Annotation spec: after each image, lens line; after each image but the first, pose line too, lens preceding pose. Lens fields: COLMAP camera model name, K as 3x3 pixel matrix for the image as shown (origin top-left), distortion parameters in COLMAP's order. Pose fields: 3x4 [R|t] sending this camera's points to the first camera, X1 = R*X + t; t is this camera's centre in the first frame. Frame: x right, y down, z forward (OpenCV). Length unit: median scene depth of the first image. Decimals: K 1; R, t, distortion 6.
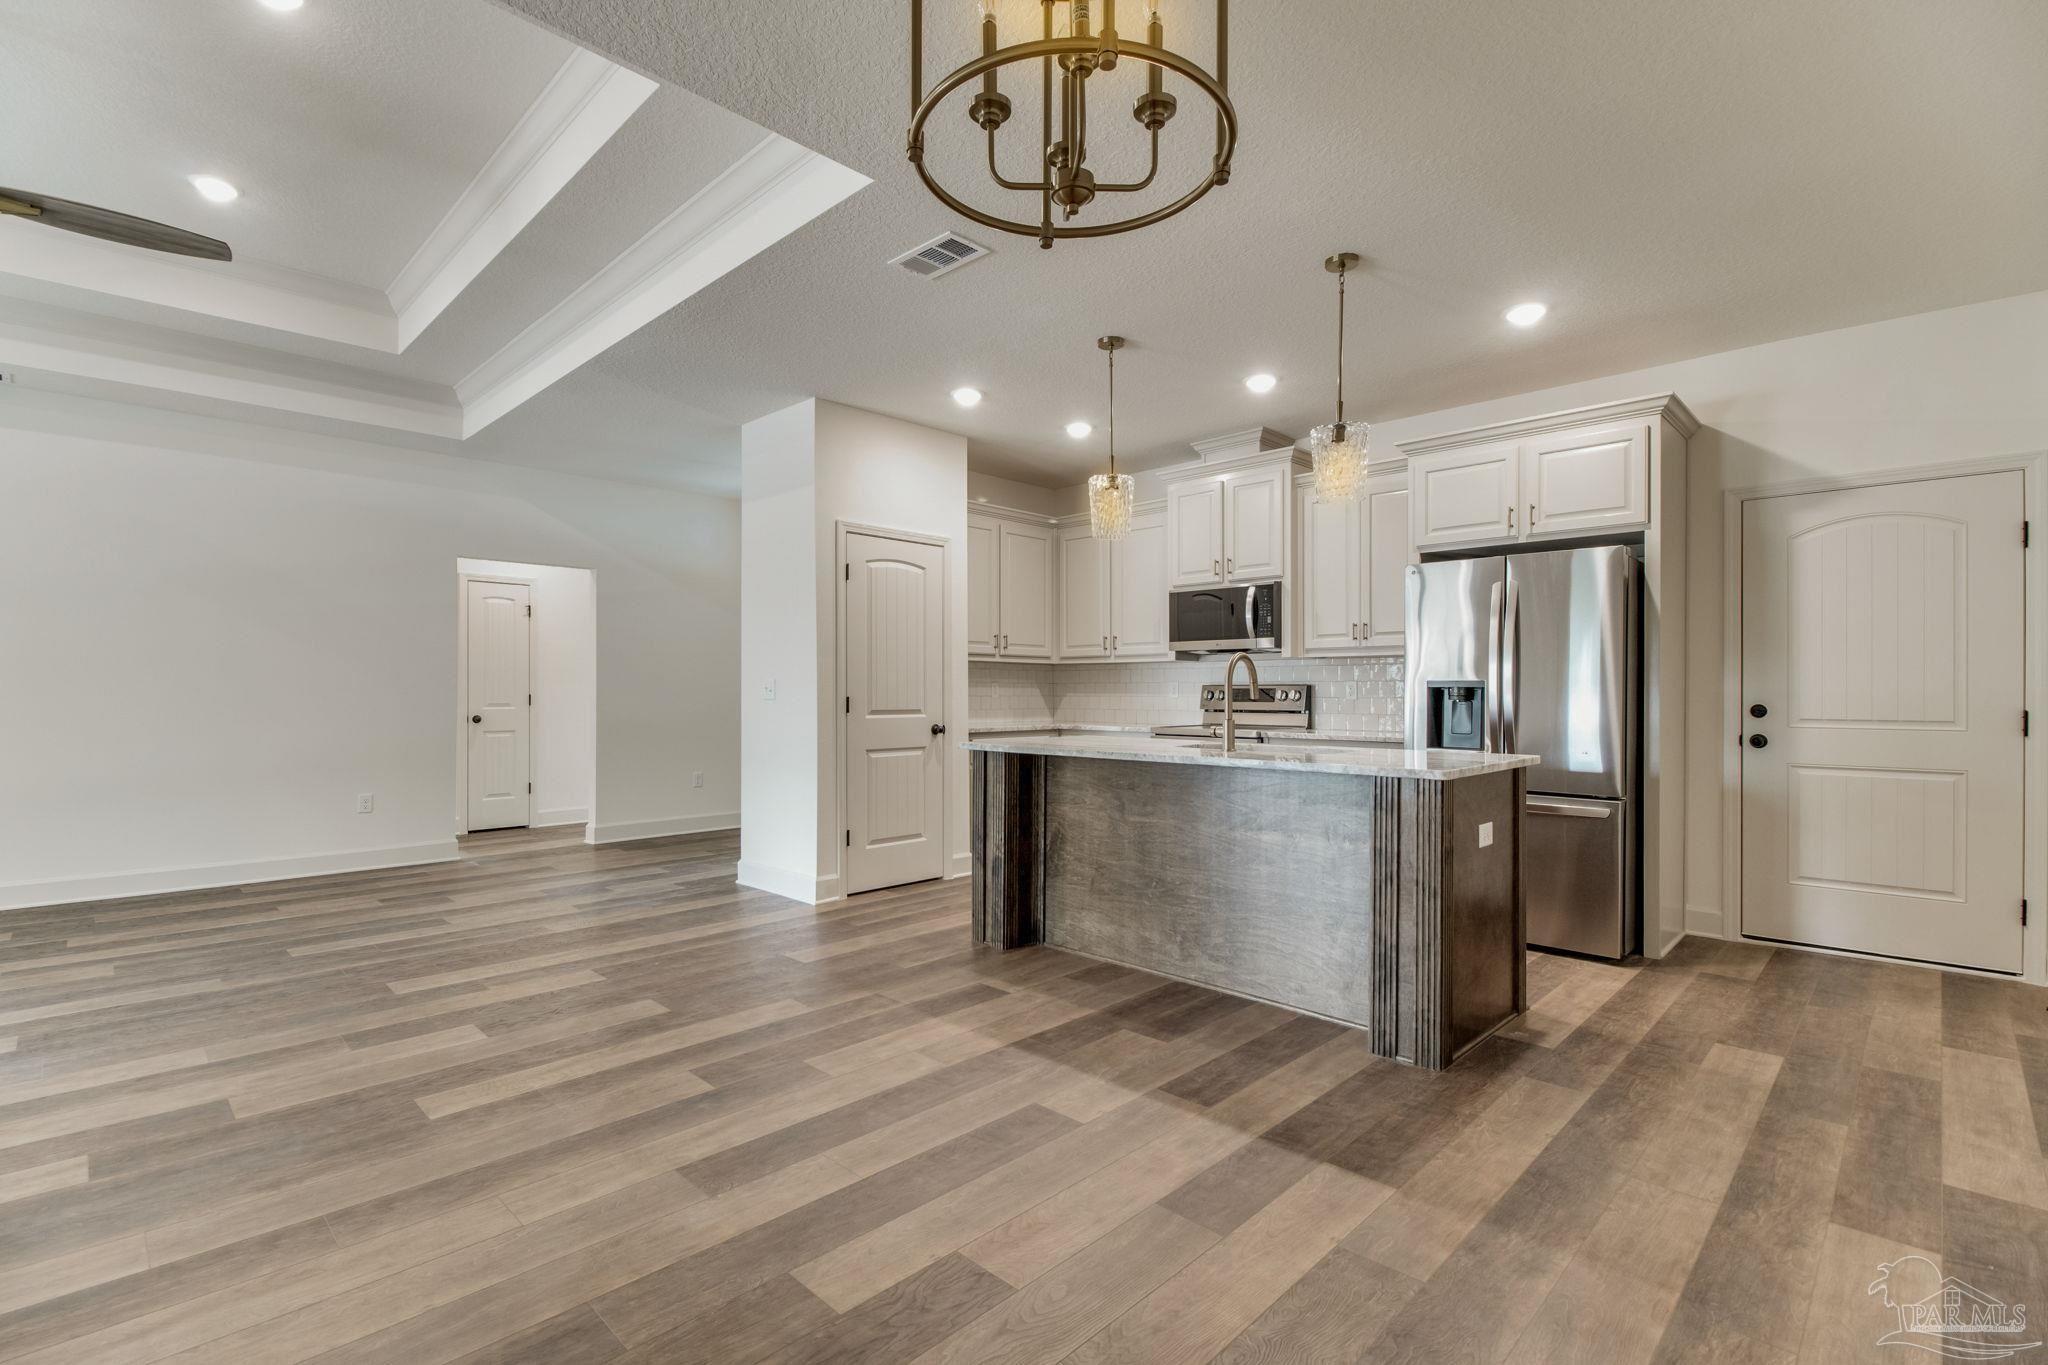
lens RADIAL K [[924.0, 0, 1000.9], [0, 924.0, 659.6], [0, 0, 1]] dist [0.001181, -0.007161]
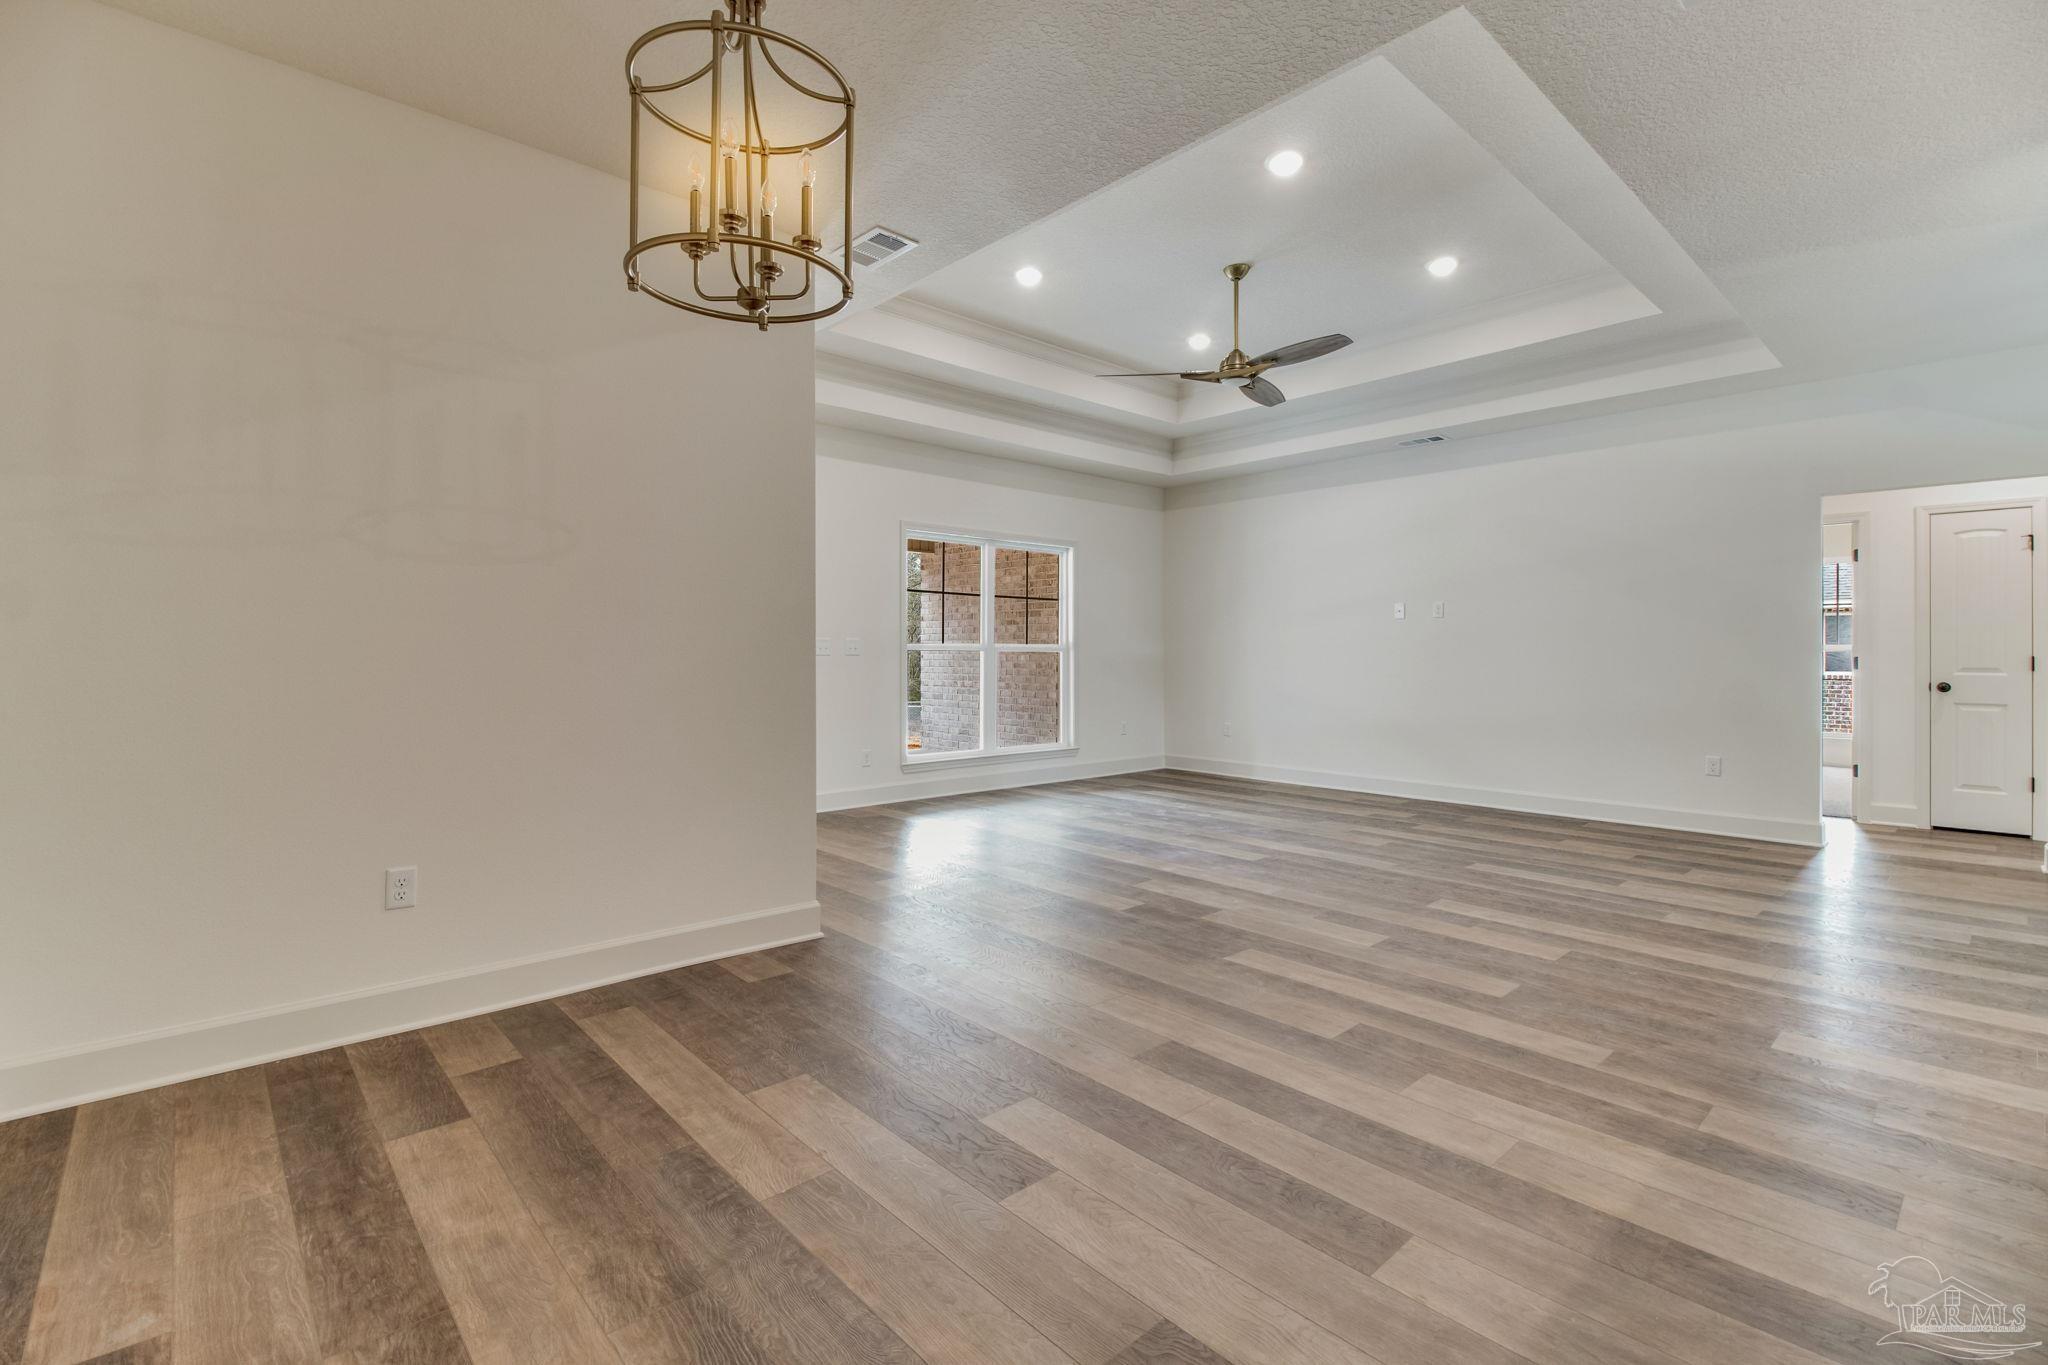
lens RADIAL K [[917.0, 0, 1027.8], [0, 917.0, 626.3], [0, 0, 1]] dist [0.009932, -0.011528]
pose [[-0.041069, -0.028327, -0.998755, 0.624637], [0.032613, 0.999027, -0.029676, 0.024777], [0.998624, -0.033791, -0.040105, 0.619497]]
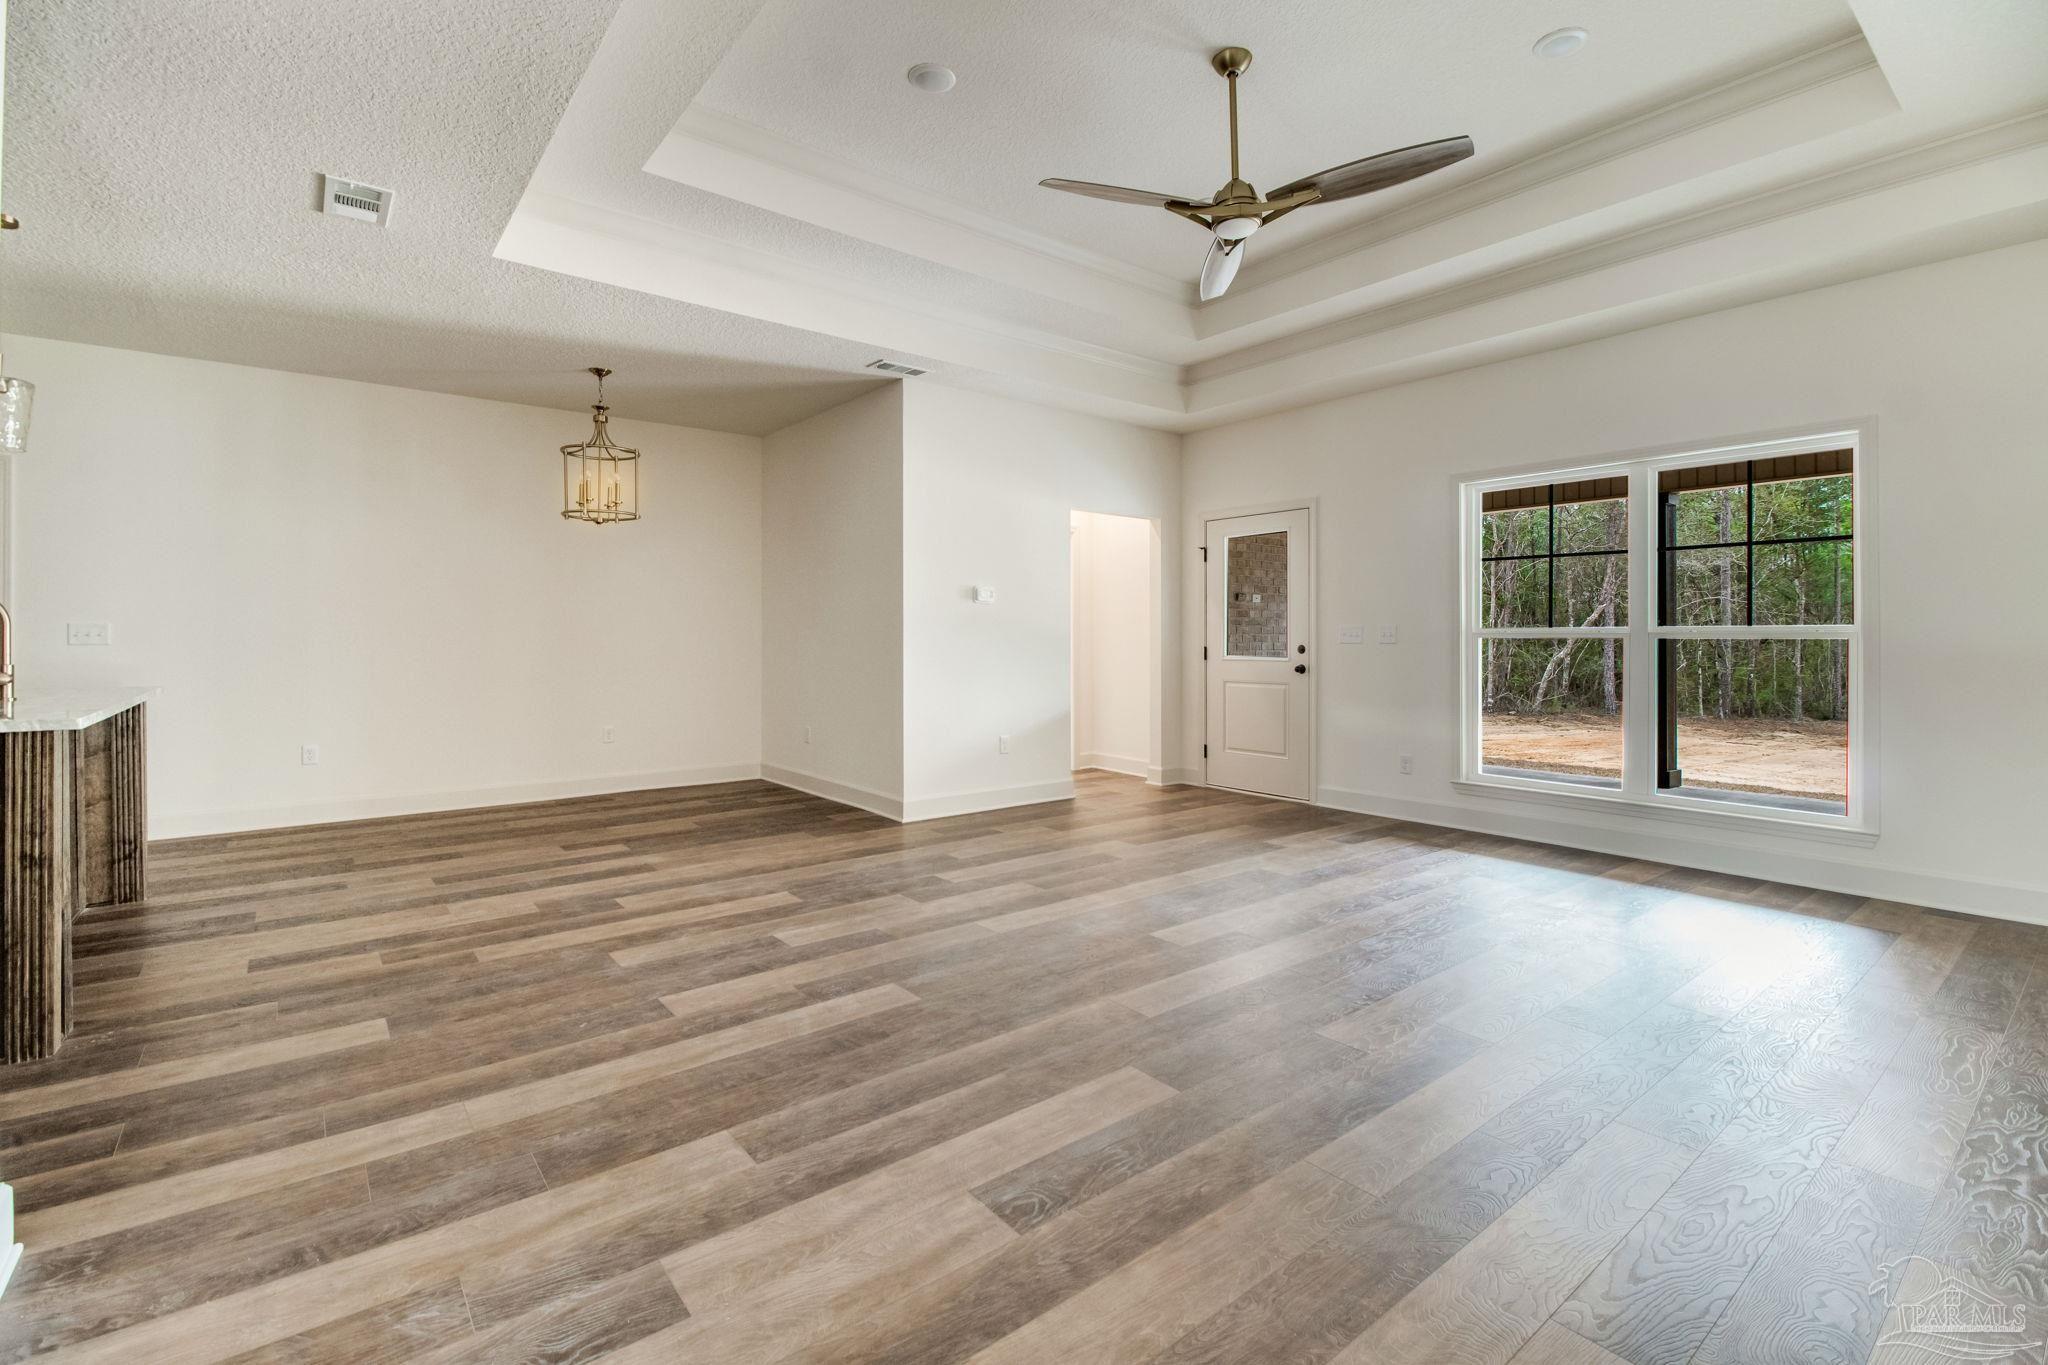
lens RADIAL K [[917.0, 0, 1027.8], [0, 917.0, 626.3], [0, 0, 1]] dist [0.009932, -0.011528]
pose [[-0.994390, -0.000866, 0.105775, -0.981625], [-0.005690, 0.998957, -0.045313, 0.071103], [-0.105625, -0.045660, -0.993357, 2.099589]]
